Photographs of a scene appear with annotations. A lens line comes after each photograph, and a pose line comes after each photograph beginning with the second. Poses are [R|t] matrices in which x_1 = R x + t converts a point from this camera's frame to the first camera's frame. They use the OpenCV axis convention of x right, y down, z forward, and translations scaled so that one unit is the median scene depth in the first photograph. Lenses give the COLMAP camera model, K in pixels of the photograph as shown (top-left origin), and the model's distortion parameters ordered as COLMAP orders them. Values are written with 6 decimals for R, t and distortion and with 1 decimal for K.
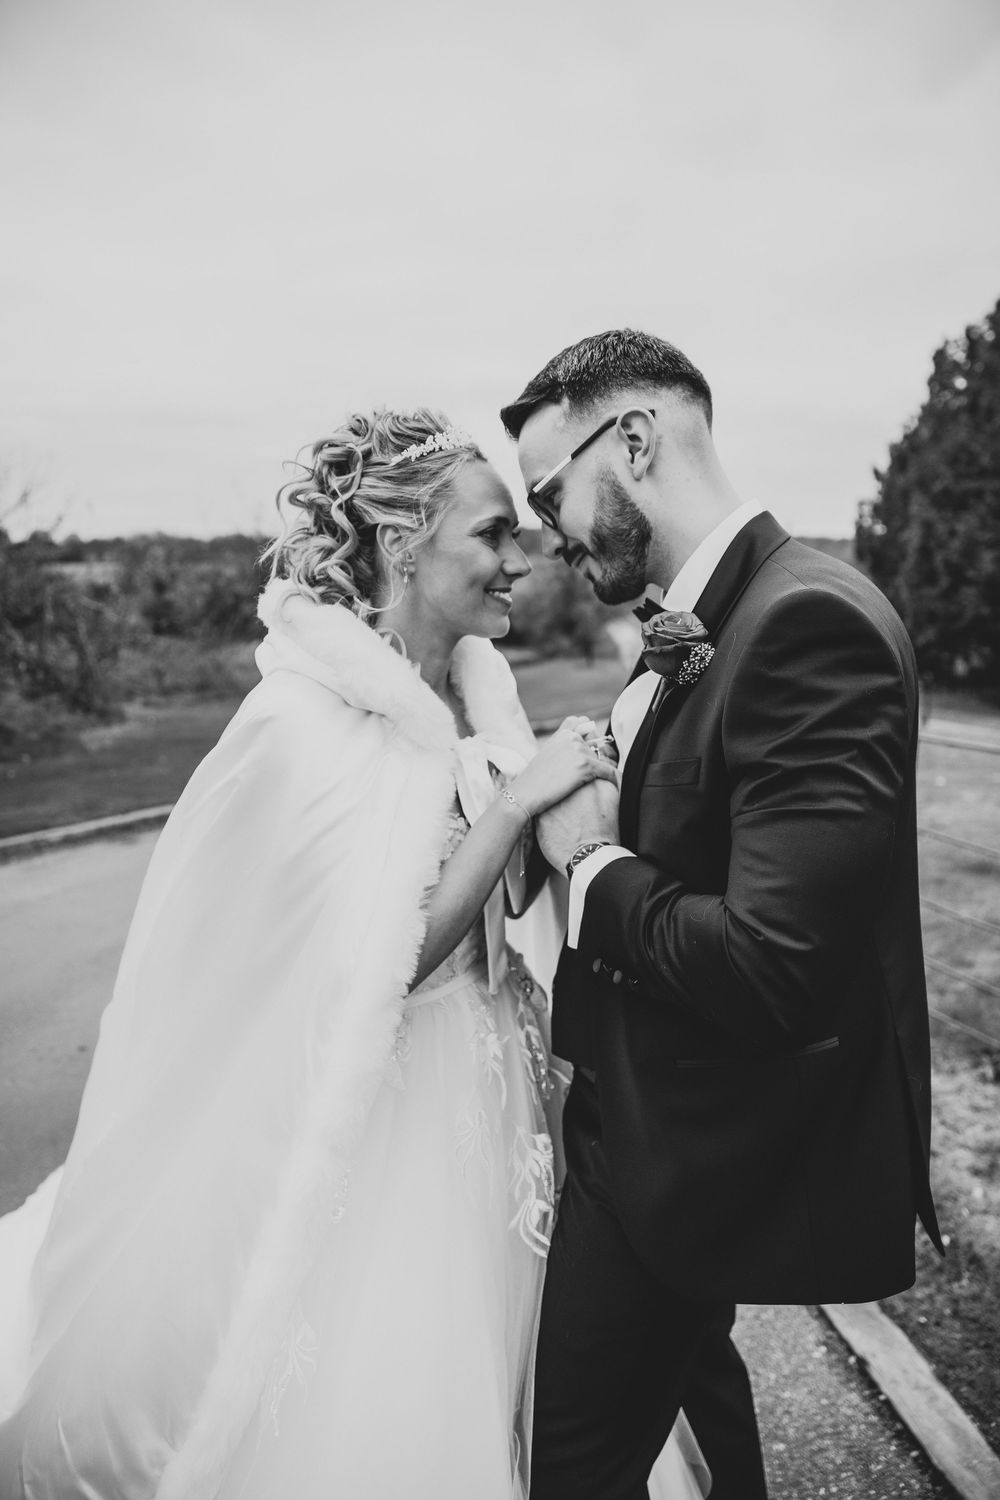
lens RADIAL K [[981.0, 0, 500.0], [0, 981.0, 750.0], [0, 0, 1]] dist [-0.002142, -0.000401]
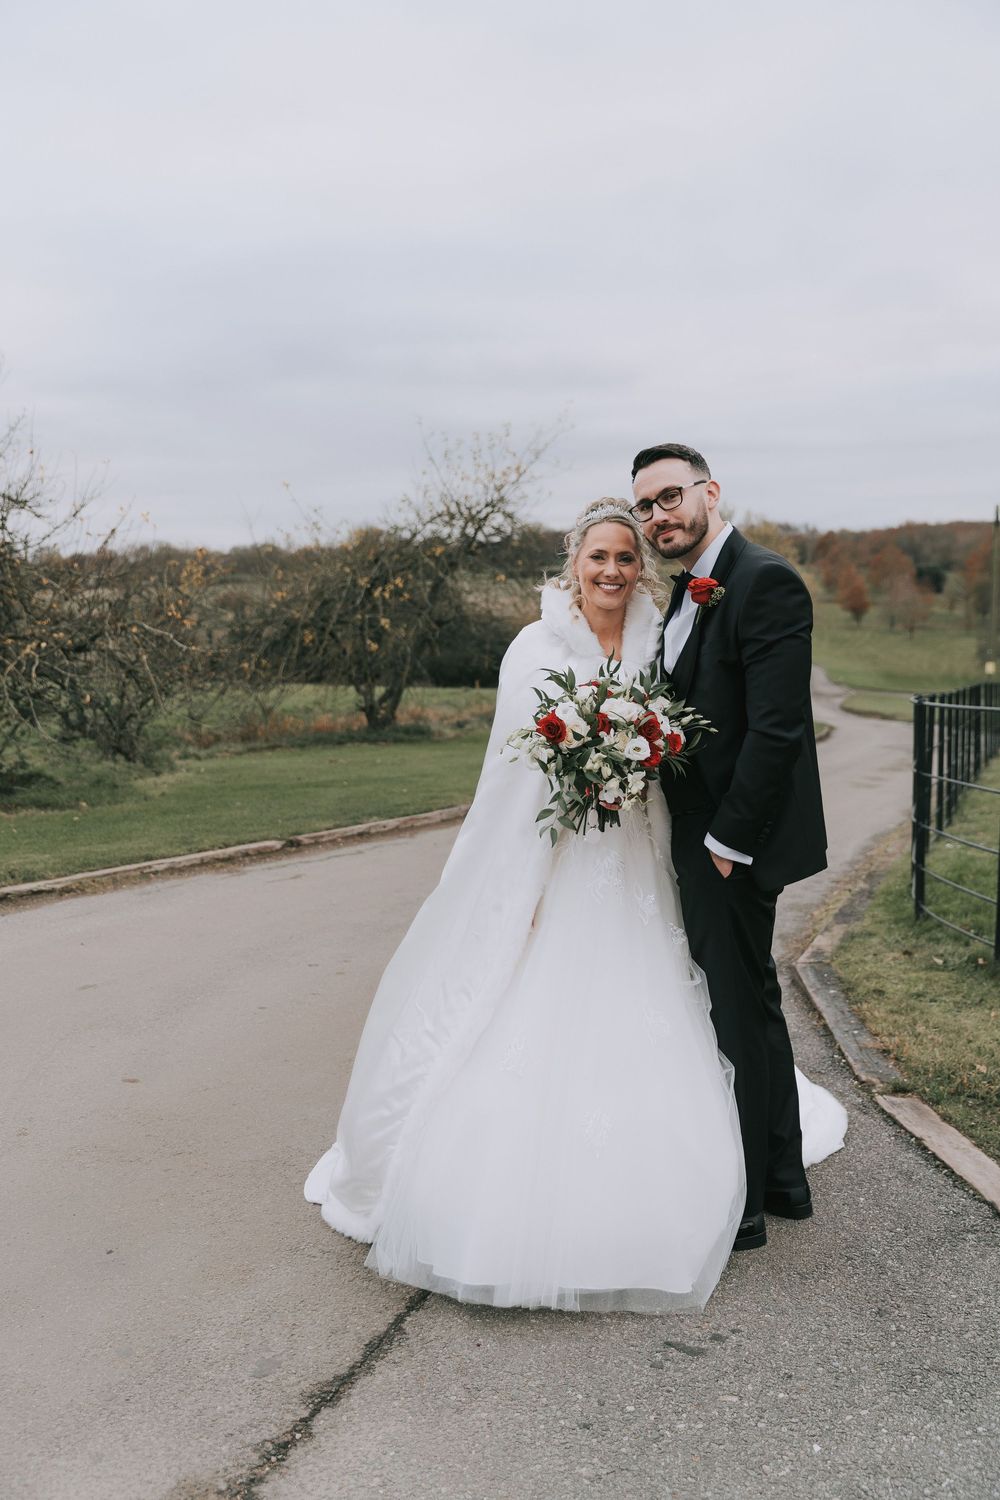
lens RADIAL K [[1408.5, 0, 500.0], [0, 1408.5, 750.0], [0, 0, 1]] dist [0.011468, 0.005353]
pose [[0.996428, -0.014677, -0.083167, -0.007113], [0.009210, 0.997794, -0.065742, 0.040200], [0.083948, 0.064741, 0.994365, -0.195366]]
